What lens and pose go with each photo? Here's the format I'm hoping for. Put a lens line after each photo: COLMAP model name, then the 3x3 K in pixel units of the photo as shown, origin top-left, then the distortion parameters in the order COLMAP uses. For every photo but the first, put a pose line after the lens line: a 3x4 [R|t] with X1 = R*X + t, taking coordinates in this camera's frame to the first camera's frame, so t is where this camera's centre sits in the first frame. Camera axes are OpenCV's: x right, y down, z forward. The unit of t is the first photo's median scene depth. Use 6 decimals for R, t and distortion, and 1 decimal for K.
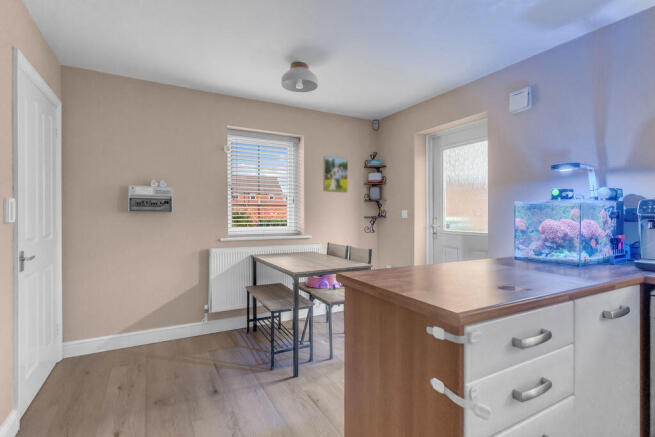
lens RADIAL K [[342.4, 0, 328.0], [0, 342.4, 215.0], [0, 0, 1]] dist [0.000571, 0.000114]
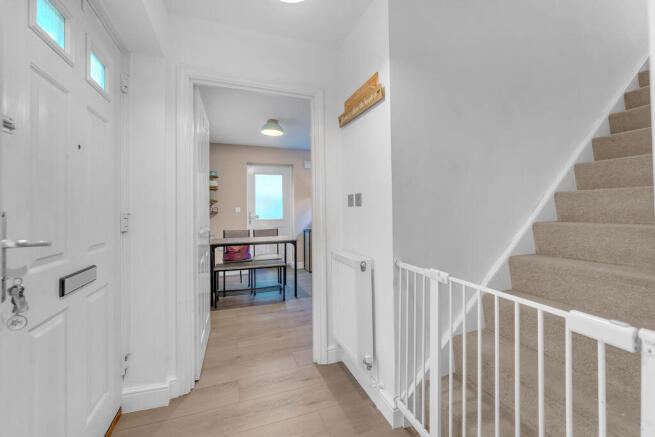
lens RADIAL K [[275.0, 0, 330.1], [0, 275.0, 218.8], [0, 0, 1]] dist [-0.000597, -0.000238]
pose [[0.175262, -0.027276, 0.984144, -1.130928], [0.010024, 0.999614, 0.025920, 0.012833], [-0.984471, 0.005323, 0.175468, 0.428103]]
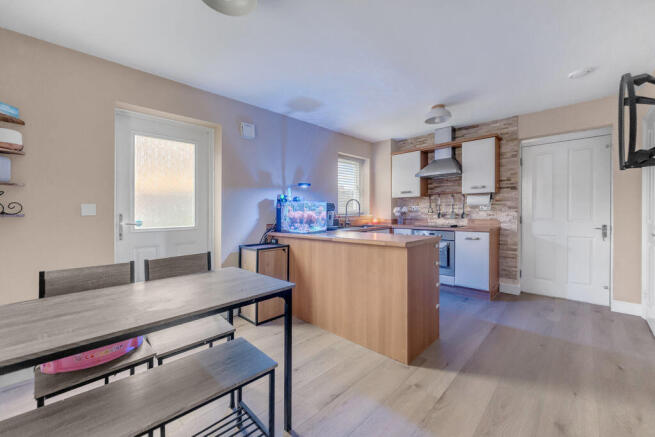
lens RADIAL K [[266.2, 0, 330.7], [0, 266.2, 208.7], [0, 0, 1]] dist [-0.000295, -0.000129]
pose [[-0.277759, 0.008818, 0.960610, -0.501809], [0.004500, 0.999959, -0.007878, 0.003079], [-0.960640, 0.002134, -0.277787, 0.811005]]
